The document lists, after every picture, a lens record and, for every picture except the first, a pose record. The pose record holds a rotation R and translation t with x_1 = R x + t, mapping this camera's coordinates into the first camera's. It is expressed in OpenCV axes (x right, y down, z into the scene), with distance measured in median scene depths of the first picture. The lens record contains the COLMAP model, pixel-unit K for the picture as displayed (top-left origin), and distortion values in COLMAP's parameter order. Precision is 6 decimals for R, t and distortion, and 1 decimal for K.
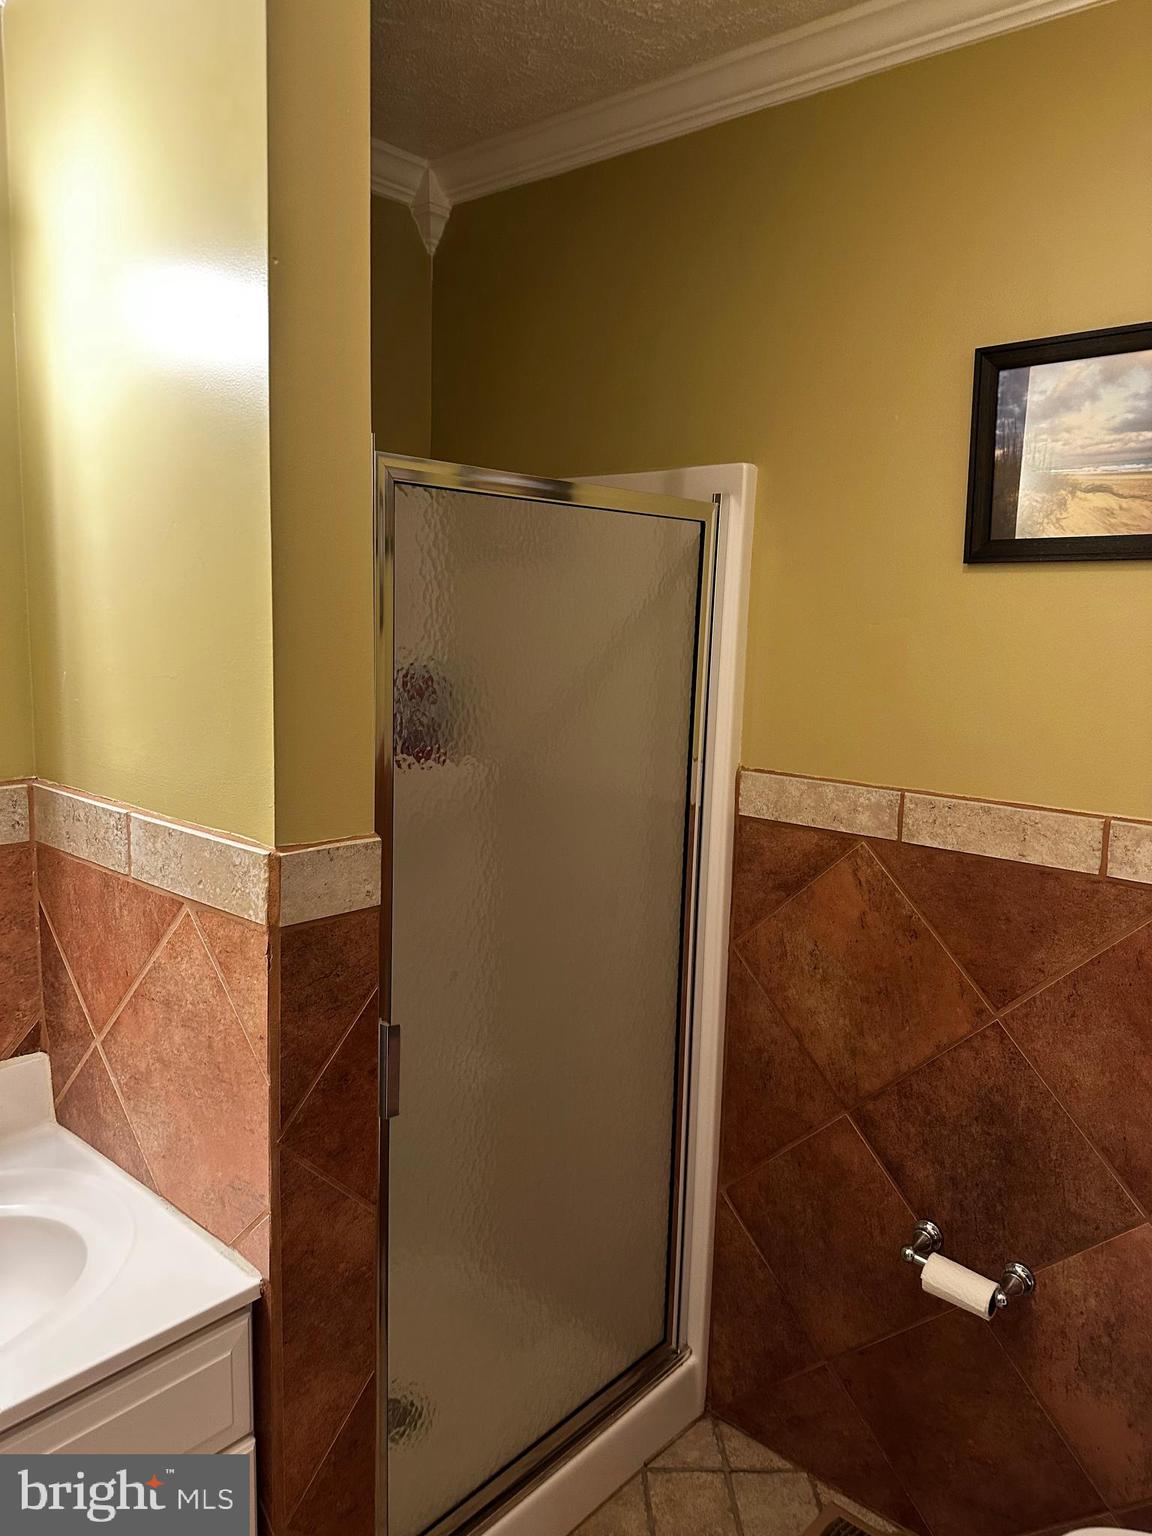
lens RADIAL K [[1076.6, 0, 579.0], [0, 1076.6, 767.8], [0, 0, 1]] dist [0.047681, -0.060325]
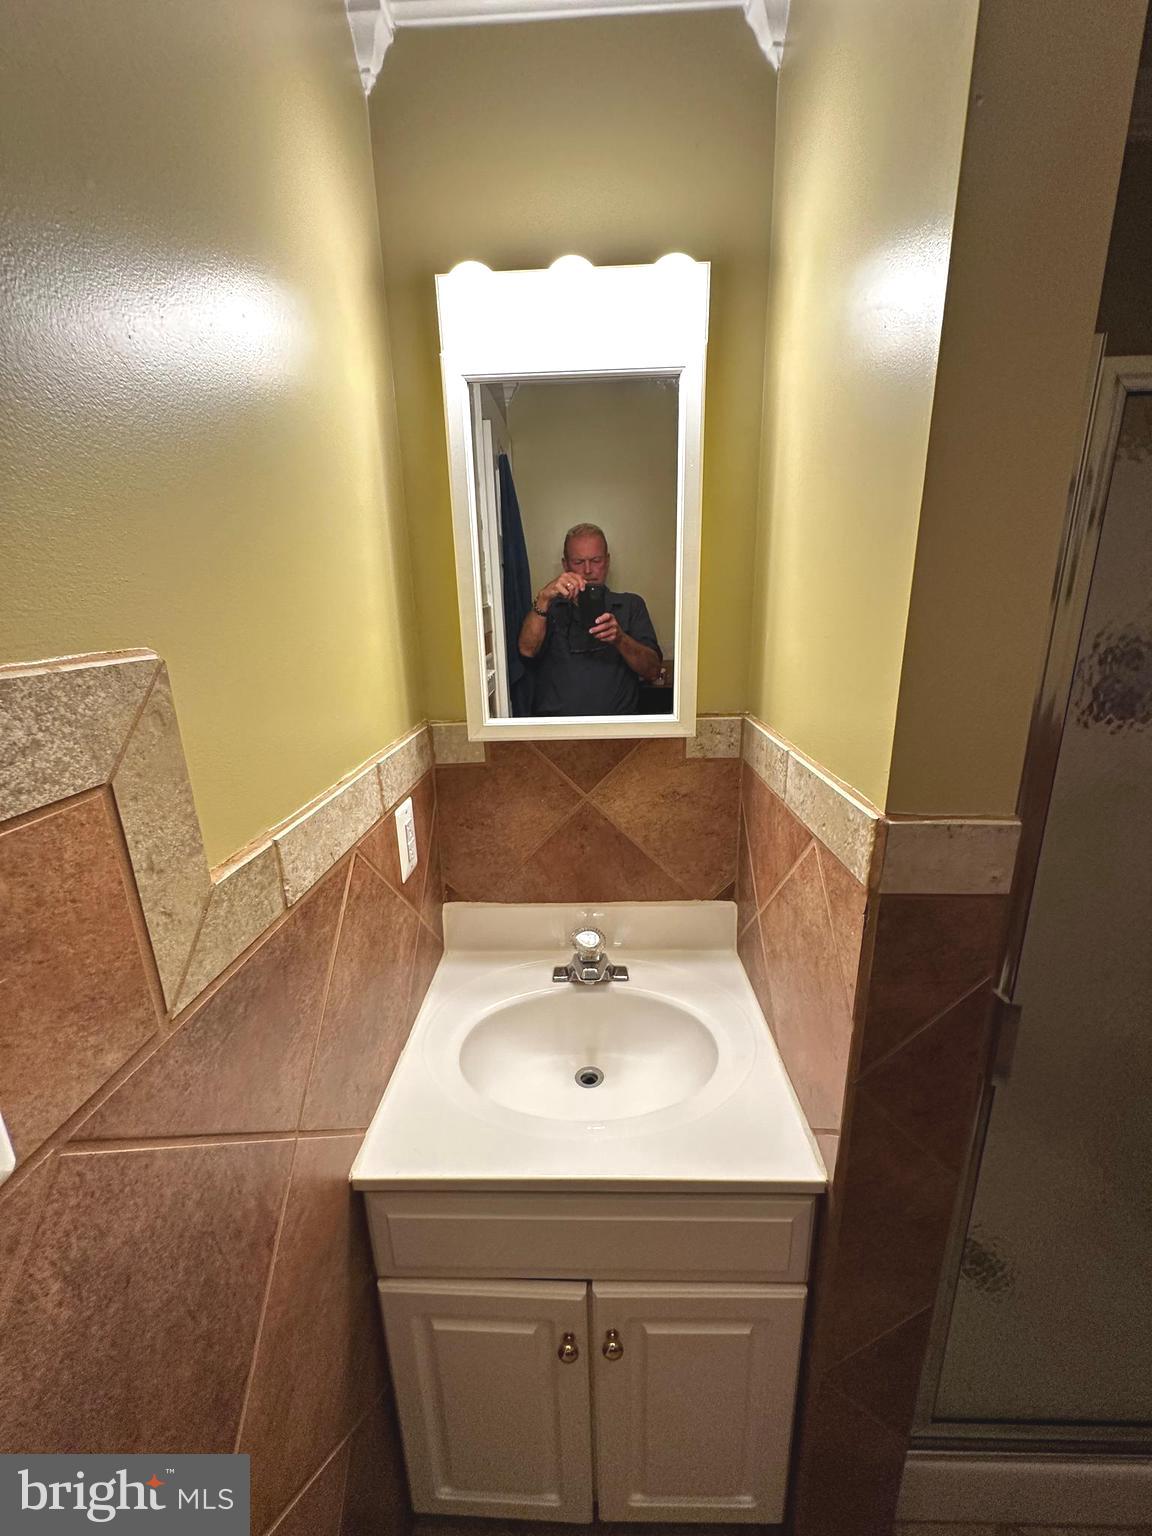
lens RADIAL K [[621.6, 0, 577.9], [0, 621.6, 773.0], [0, 0, 1]] dist [-0.001305, 0.000629]
pose [[0.640102, 0.164899, -0.750385, -0.041935], [-0.074803, 0.985431, 0.152742, -0.024638], [0.764639, -0.041640, 0.643112, 0.397398]]
